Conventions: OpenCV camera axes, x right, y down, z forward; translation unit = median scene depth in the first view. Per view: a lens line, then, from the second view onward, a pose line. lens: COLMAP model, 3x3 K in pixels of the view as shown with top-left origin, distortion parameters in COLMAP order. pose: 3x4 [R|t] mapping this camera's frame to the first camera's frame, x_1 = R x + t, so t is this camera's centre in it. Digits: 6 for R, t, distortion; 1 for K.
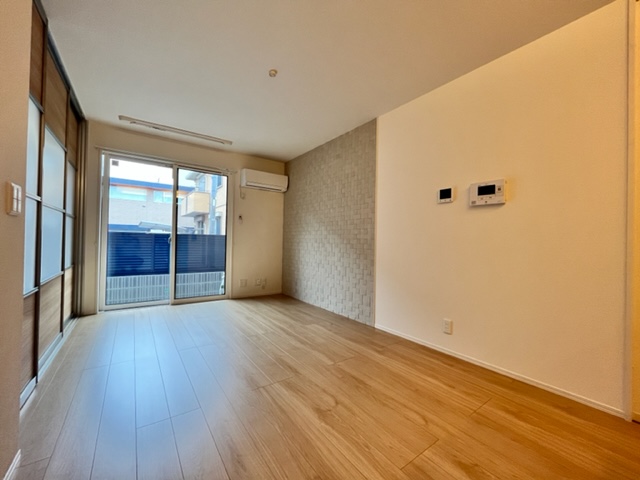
lens RADIAL K [[260.8, 0, 316.6], [0, 260.8, 237.3], [0, 0, 1]] dist [0.000729, 0.000041]
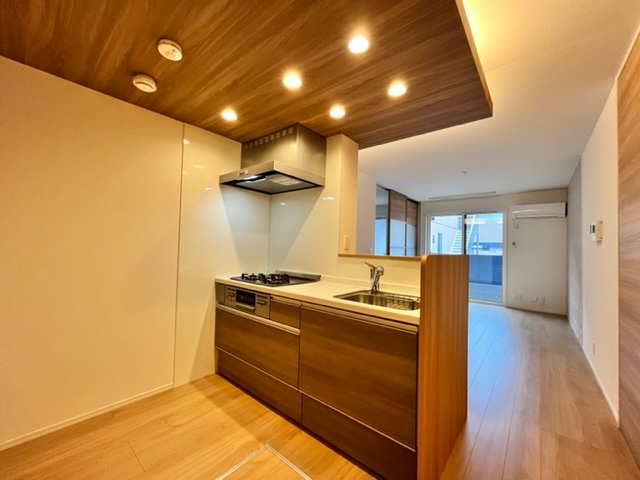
lens RADIAL K [[260.8, 0, 316.6], [0, 260.8, 237.3], [0, 0, 1]] dist [0.000729, 0.000041]
pose [[0.252390, -0.048564, -0.966406, 0.695576], [0.000241, 0.998743, -0.050126, -0.045286], [0.967626, 0.012418, 0.252084, -0.241021]]
